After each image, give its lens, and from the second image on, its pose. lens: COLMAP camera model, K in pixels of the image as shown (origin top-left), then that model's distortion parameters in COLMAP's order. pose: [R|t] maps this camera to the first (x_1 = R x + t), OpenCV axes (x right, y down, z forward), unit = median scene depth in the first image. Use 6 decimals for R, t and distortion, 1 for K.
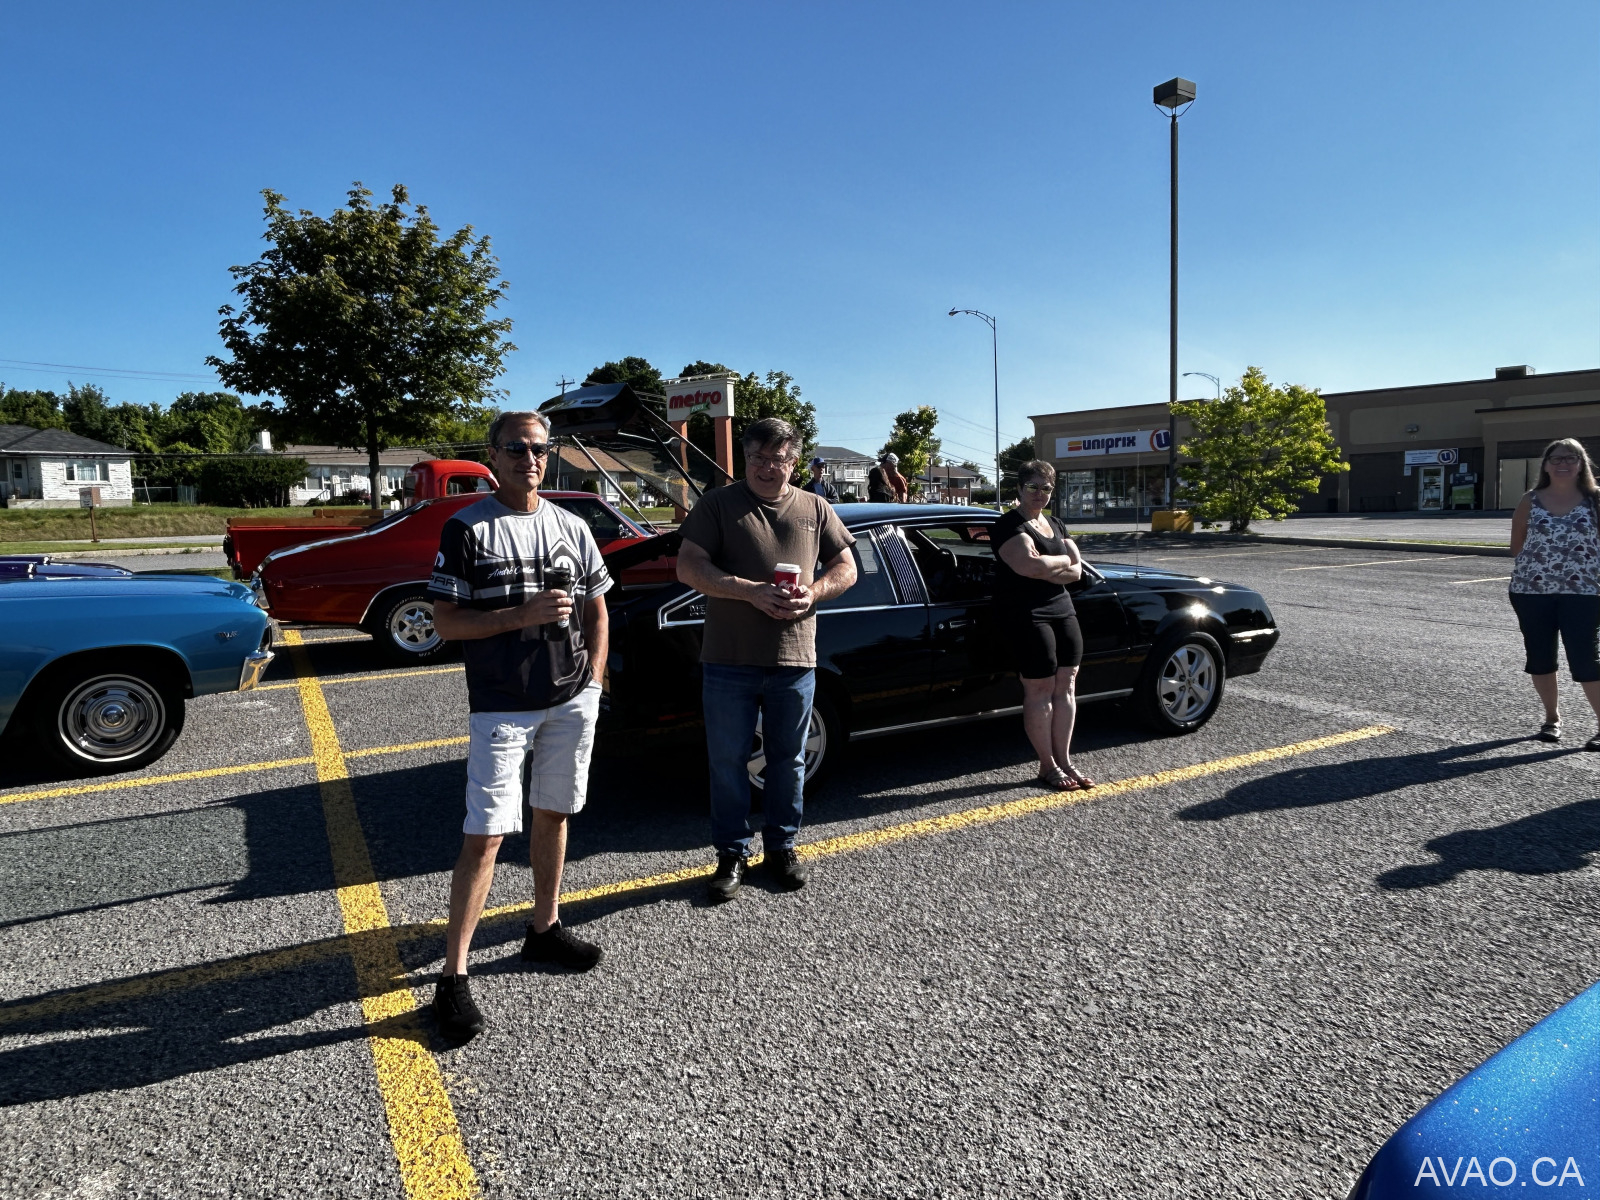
lens RADIAL K [[1031.8, 0, 795.9], [0, 1031.8, 604.7], [0, 0, 1]] dist [-0.003113, -0.004997]
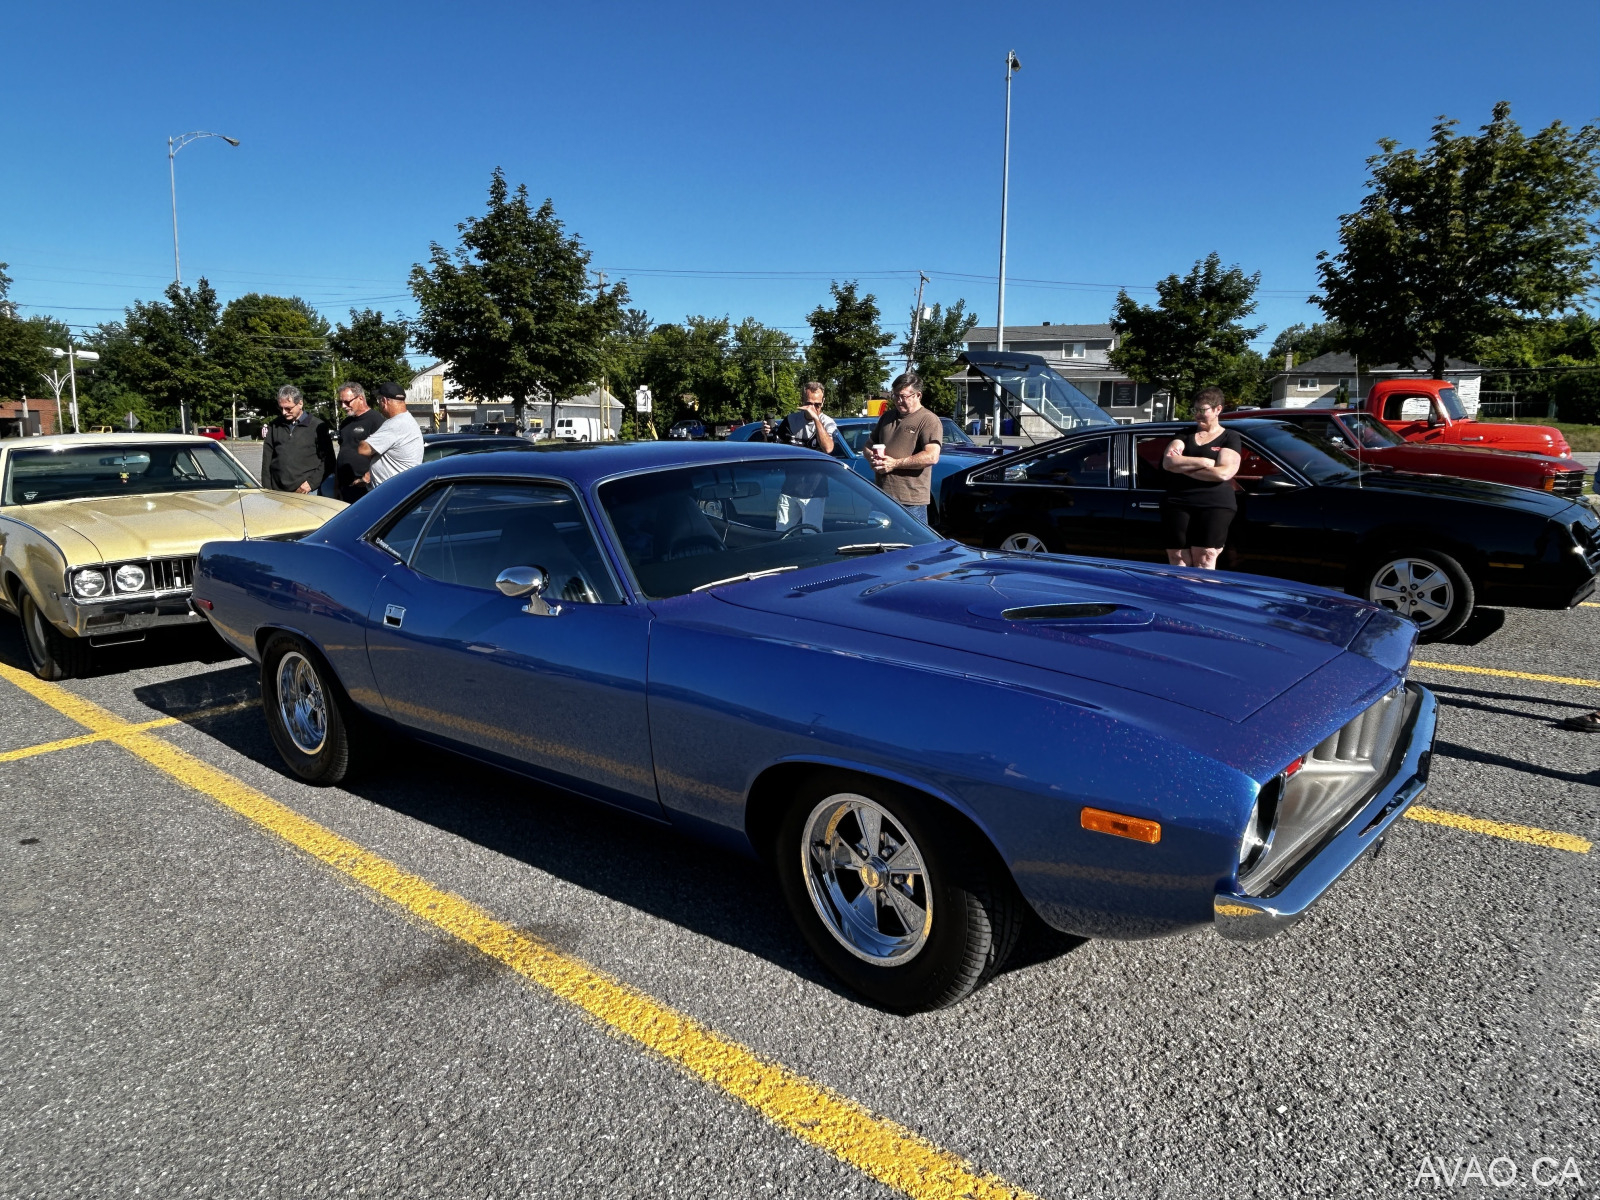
lens RADIAL K [[1031.8, 0, 802.1], [0, 1031.8, 598.4], [0, 0, 1]] dist [-0.003113, -0.004997]
pose [[0.347622, 0.169232, -0.922236, 0.220898], [-0.099474, 0.984683, 0.143196, -0.001940], [0.932343, 0.041961, 0.359131, 0.009286]]
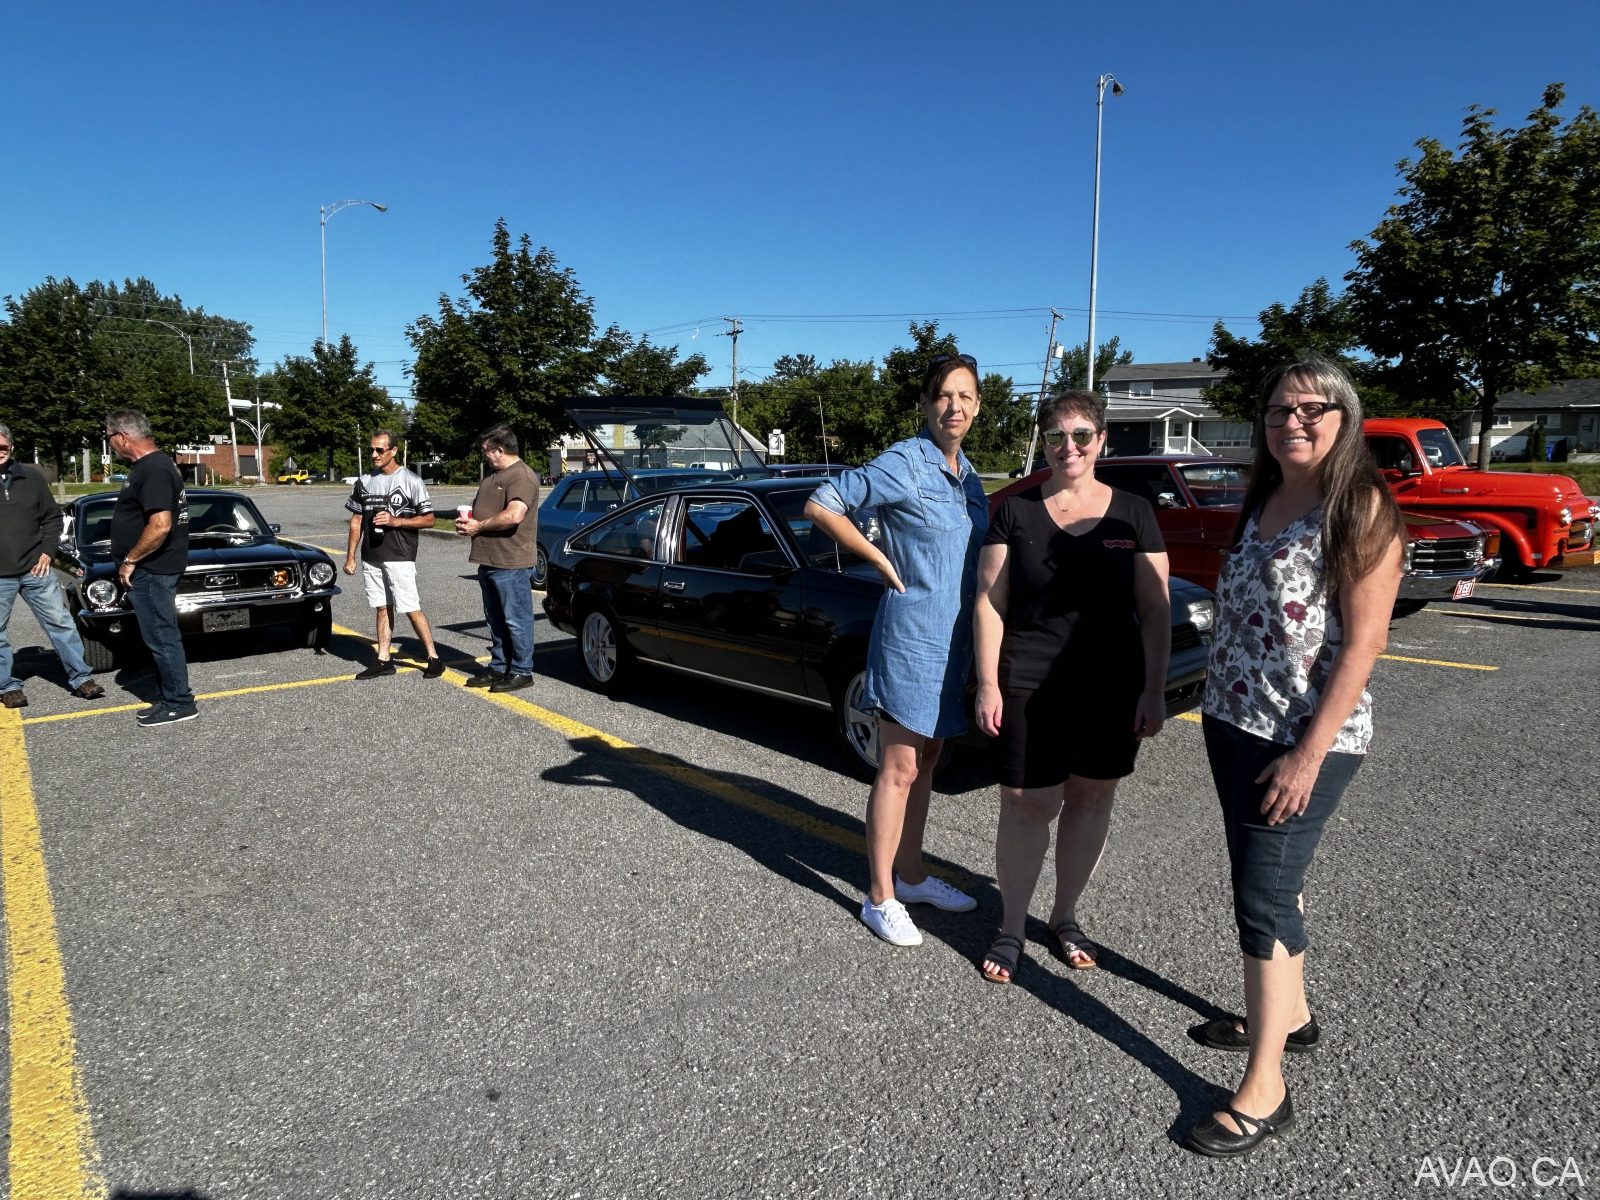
lens RADIAL K [[1031.8, 0, 809.9], [0, 1031.8, 599.7], [0, 0, 1]] dist [-0.003113, -0.004997]
pose [[0.182192, 0.139048, -0.973382, 0.214269], [-0.098691, 0.987537, 0.122597, -0.020202], [0.978297, 0.073728, 0.193645, 0.155681]]
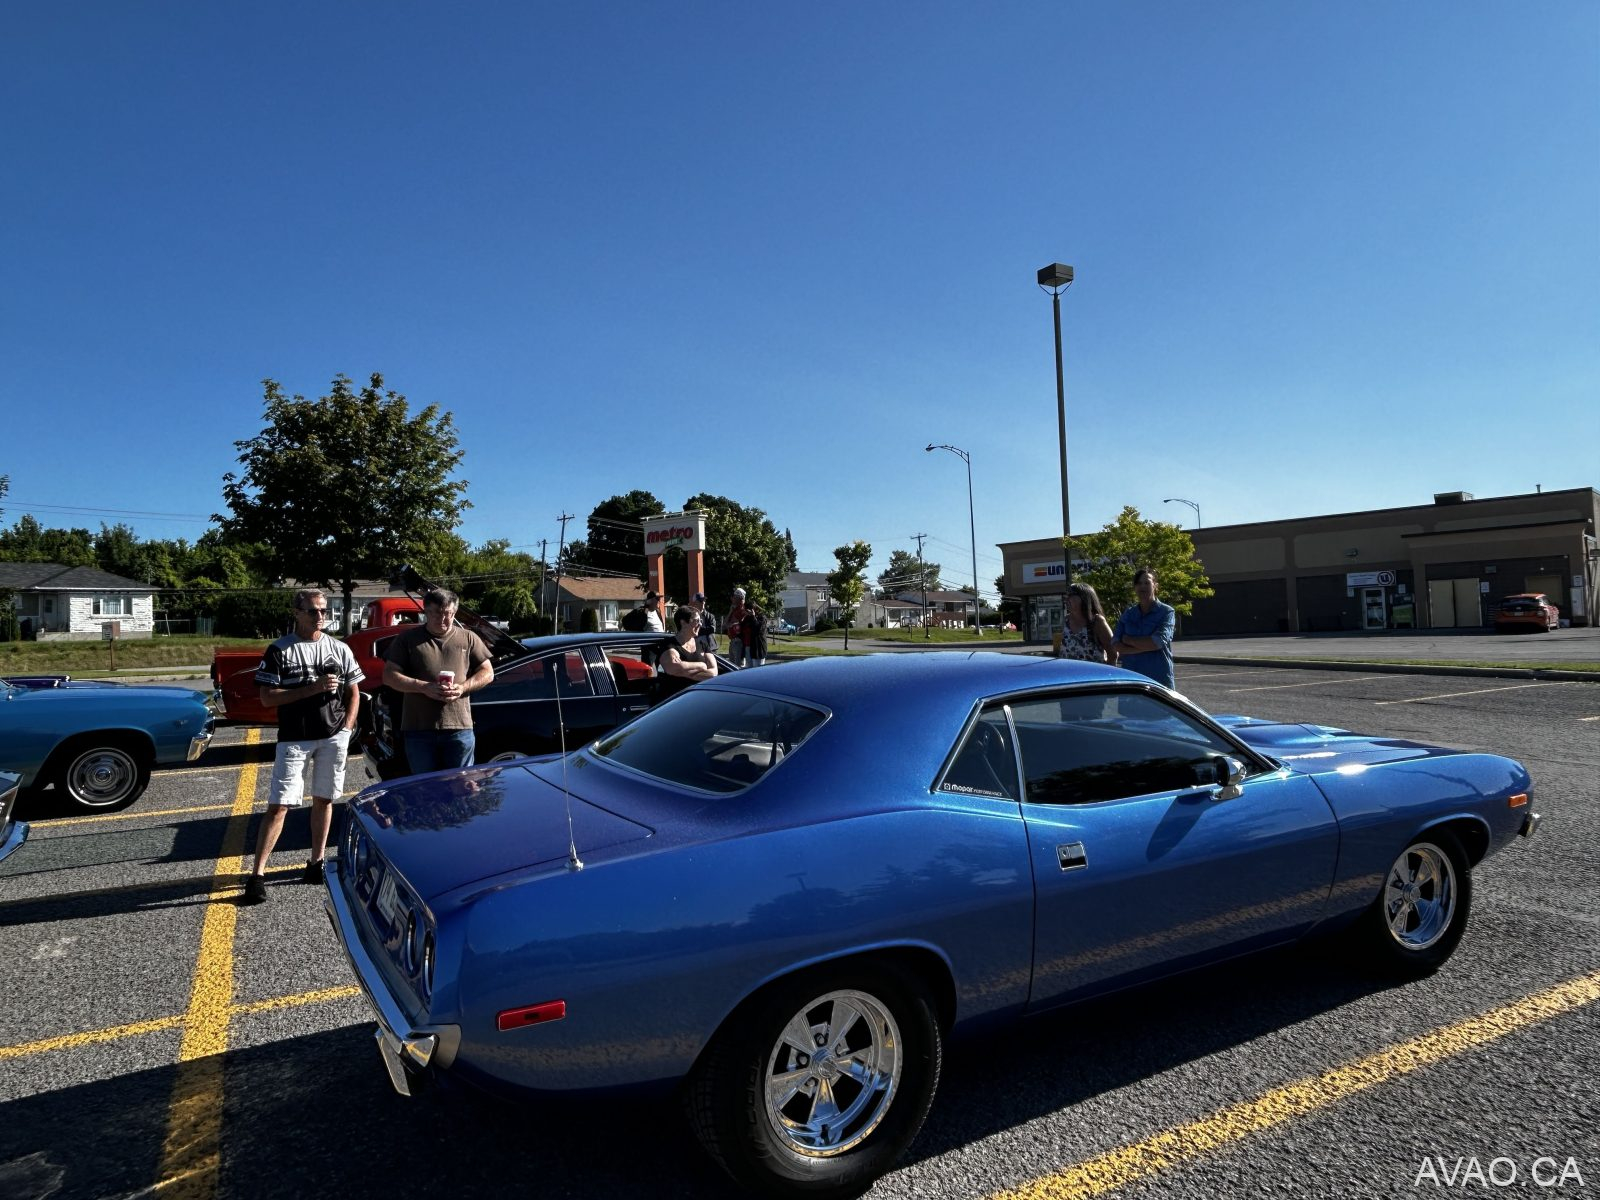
lens RADIAL K [[1031.8, 0, 791.6], [0, 1031.8, 605.2], [0, 0, 1]] dist [-0.003113, -0.004997]
pose [[0.999787, -0.010869, -0.017557, 0.070772], [0.008681, 0.992712, -0.120196, 0.008923], [0.018735, 0.120018, 0.992595, -0.096154]]
